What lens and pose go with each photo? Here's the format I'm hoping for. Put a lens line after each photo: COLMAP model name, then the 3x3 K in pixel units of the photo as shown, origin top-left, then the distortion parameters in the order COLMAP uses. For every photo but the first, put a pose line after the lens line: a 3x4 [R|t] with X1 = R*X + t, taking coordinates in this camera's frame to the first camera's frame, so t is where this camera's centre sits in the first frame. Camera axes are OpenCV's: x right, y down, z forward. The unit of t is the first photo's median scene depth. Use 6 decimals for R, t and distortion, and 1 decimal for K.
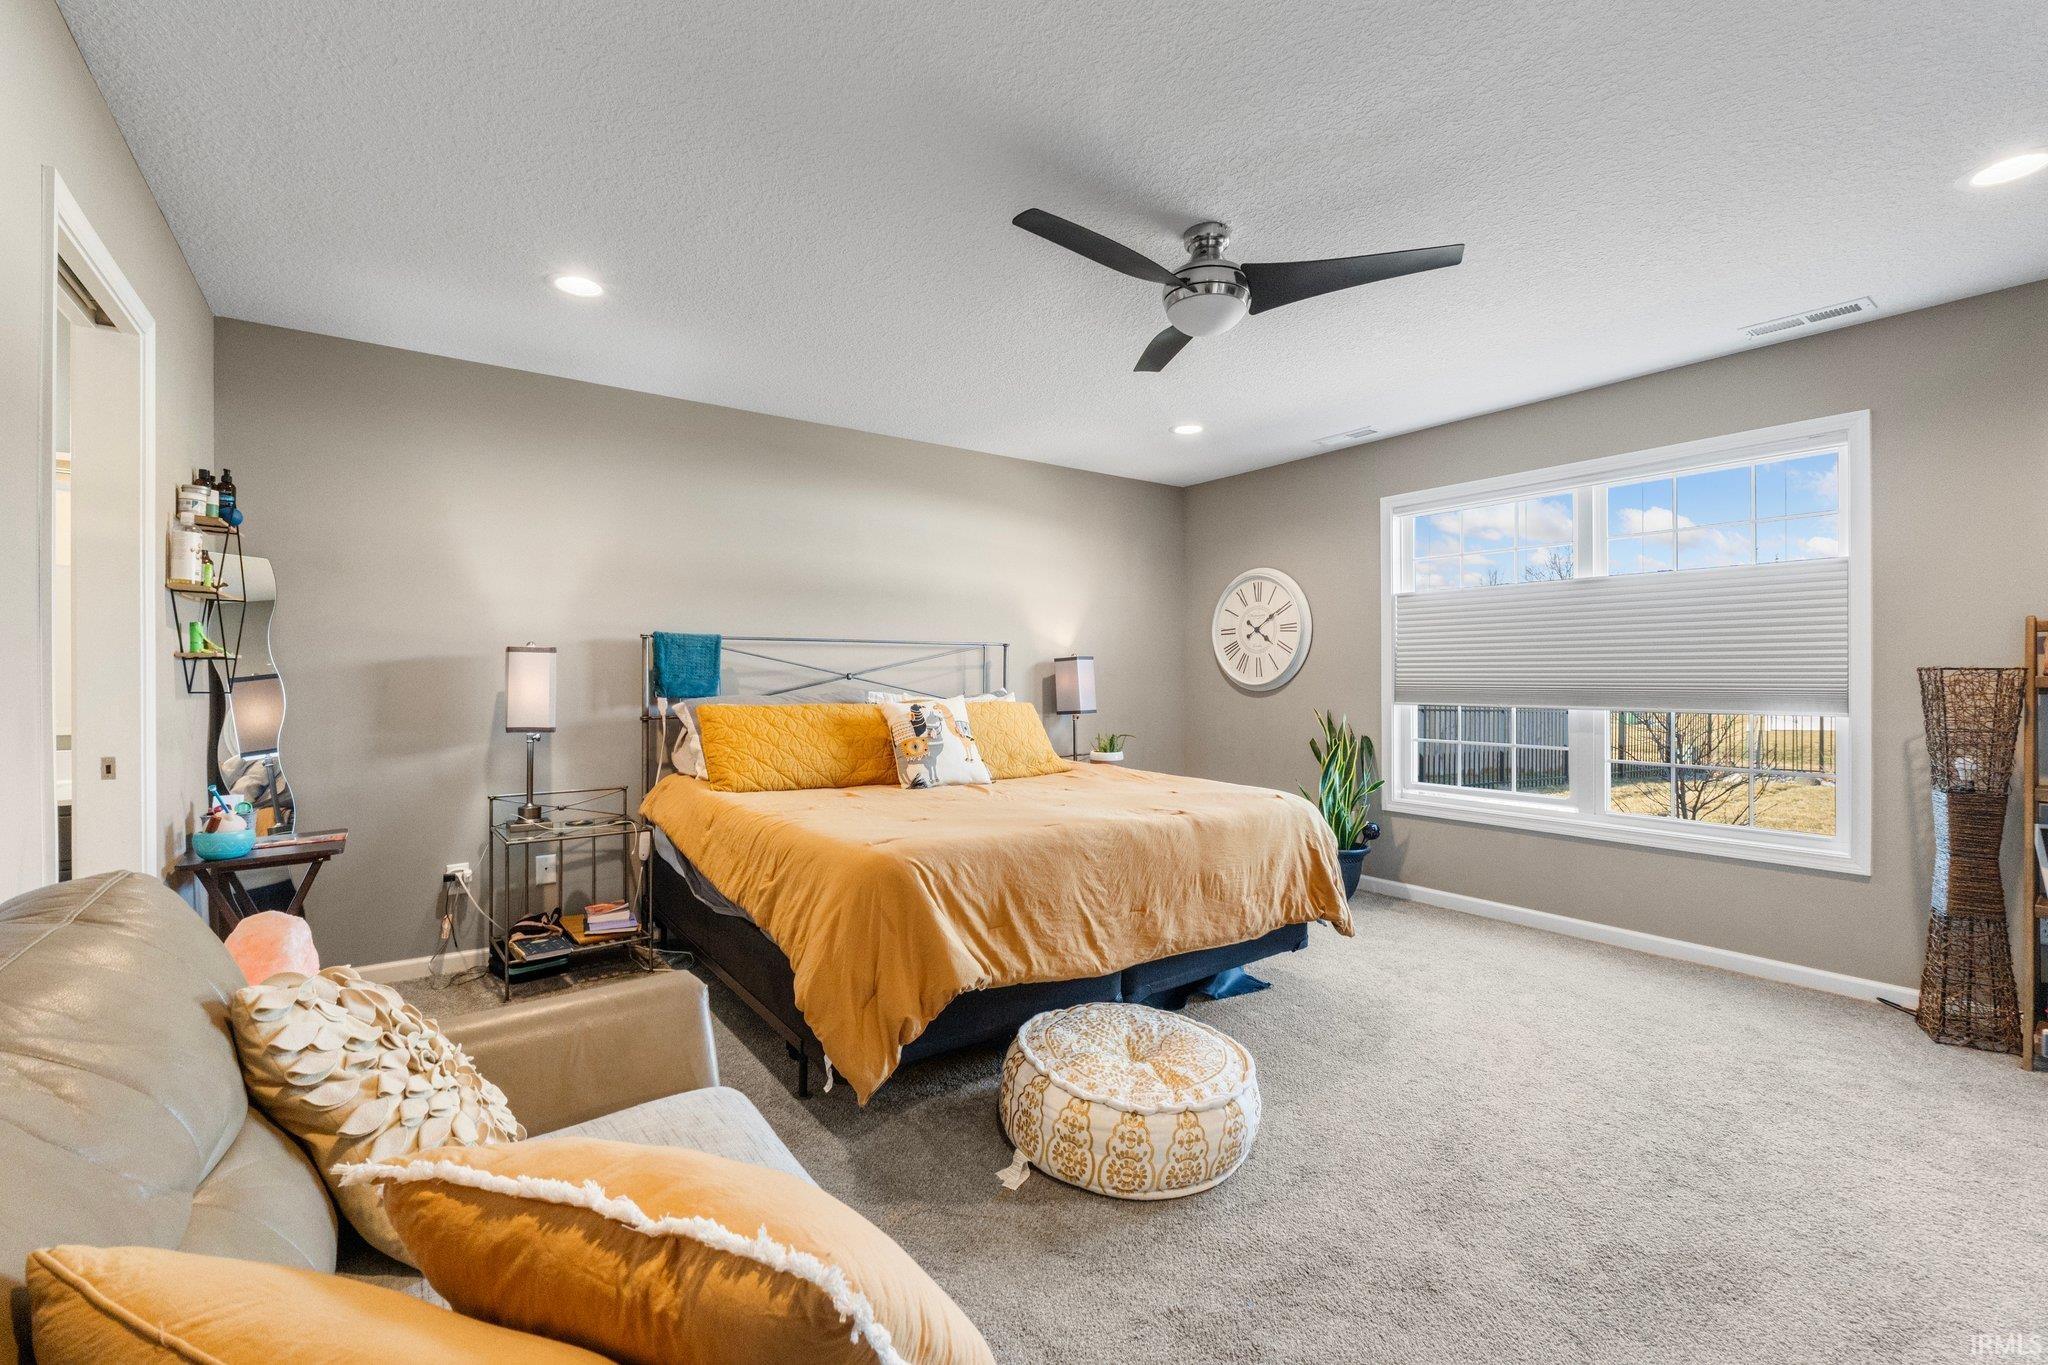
lens RADIAL K [[866.5, 0, 1024.0], [0, 866.5, 682.5], [0, 0, 1]] dist [-0.008362, 0.000059]
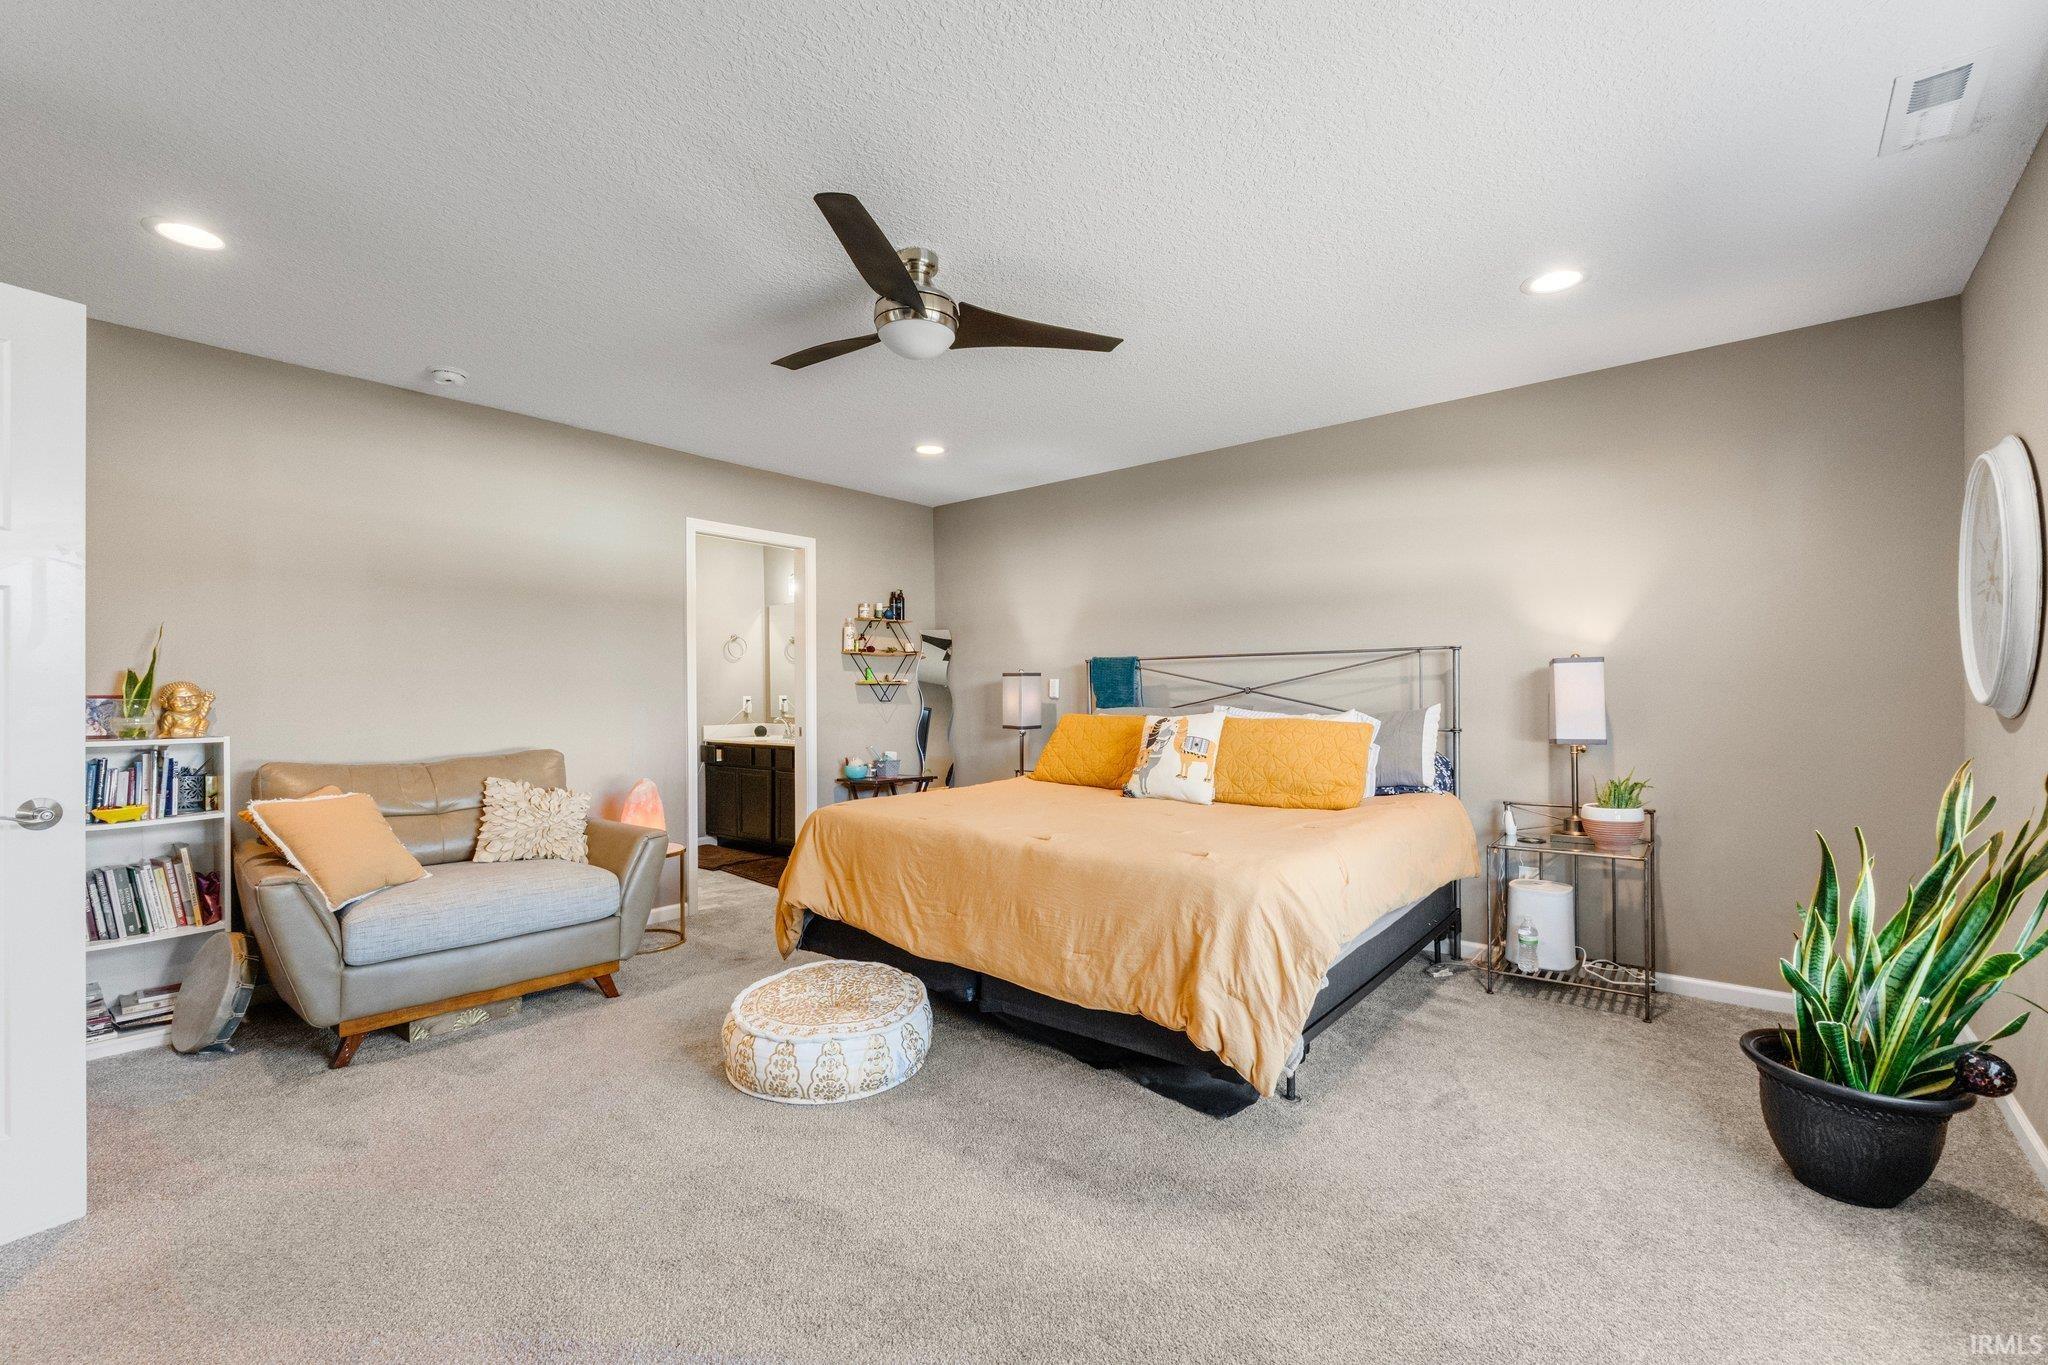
lens RADIAL K [[858.6, 0, 1030.1], [0, 858.6, 707.9], [0, 0, 1]] dist [-0.001794, -0.000102]
pose [[0.252116, 0.017230, -0.967543, 1.008988], [0.000856, 0.999837, 0.018028, -0.006333], [0.967697, -0.005373, 0.252061, 0.713431]]
